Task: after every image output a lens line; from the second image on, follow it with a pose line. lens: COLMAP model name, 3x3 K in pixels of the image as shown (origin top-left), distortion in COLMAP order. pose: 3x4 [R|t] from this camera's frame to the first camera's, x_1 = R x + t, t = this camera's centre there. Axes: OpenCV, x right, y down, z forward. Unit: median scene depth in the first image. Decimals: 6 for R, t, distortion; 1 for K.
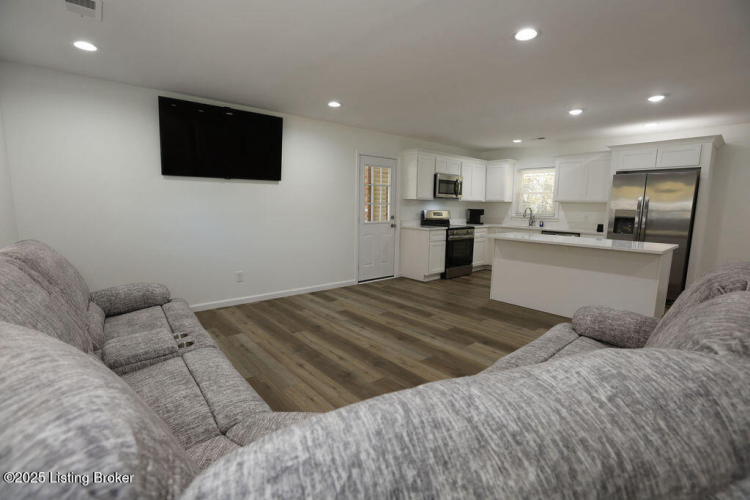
lens RADIAL K [[339.9, 0, 375.0], [0, 339.9, 250.0], [0, 0, 1]] dist [-0.051751, 0.018574]
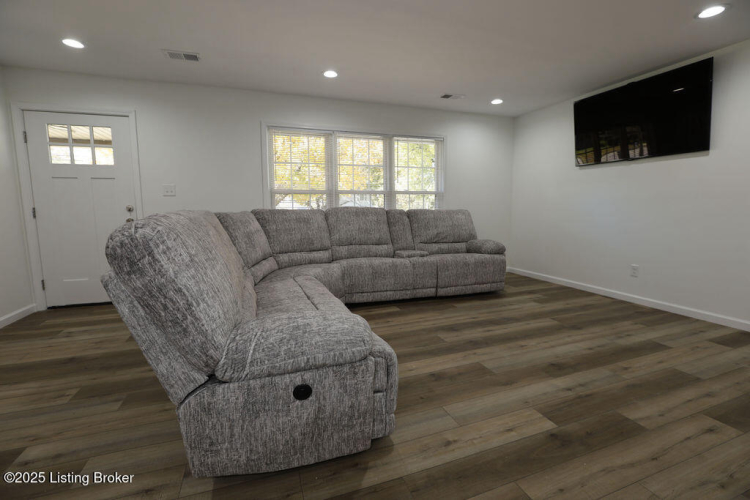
lens RADIAL K [[339.9, 0, 375.0], [0, 339.9, 250.0], [0, 0, 1]] dist [-0.051751, 0.018574]
pose [[-0.346462, 0.103725, -0.932312, 0.453045], [-0.125289, 0.979847, 0.155573, -0.017256], [0.929659, 0.170708, -0.326485, 0.462812]]
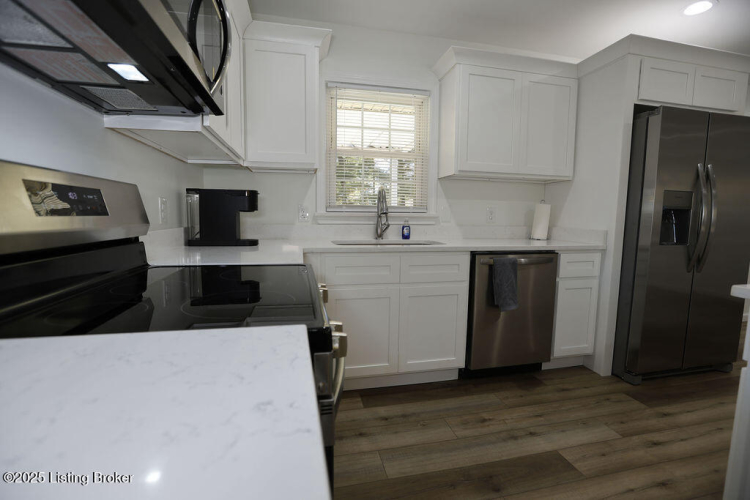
lens RADIAL K [[339.9, 0, 375.0], [0, 339.9, 250.0], [0, 0, 1]] dist [-0.051751, 0.018574]
pose [[0.471289, -0.099366, 0.876364, 0.141364], [0.112499, 0.992290, 0.052011, -0.088876], [-0.874775, 0.074078, 0.478834, 0.922189]]
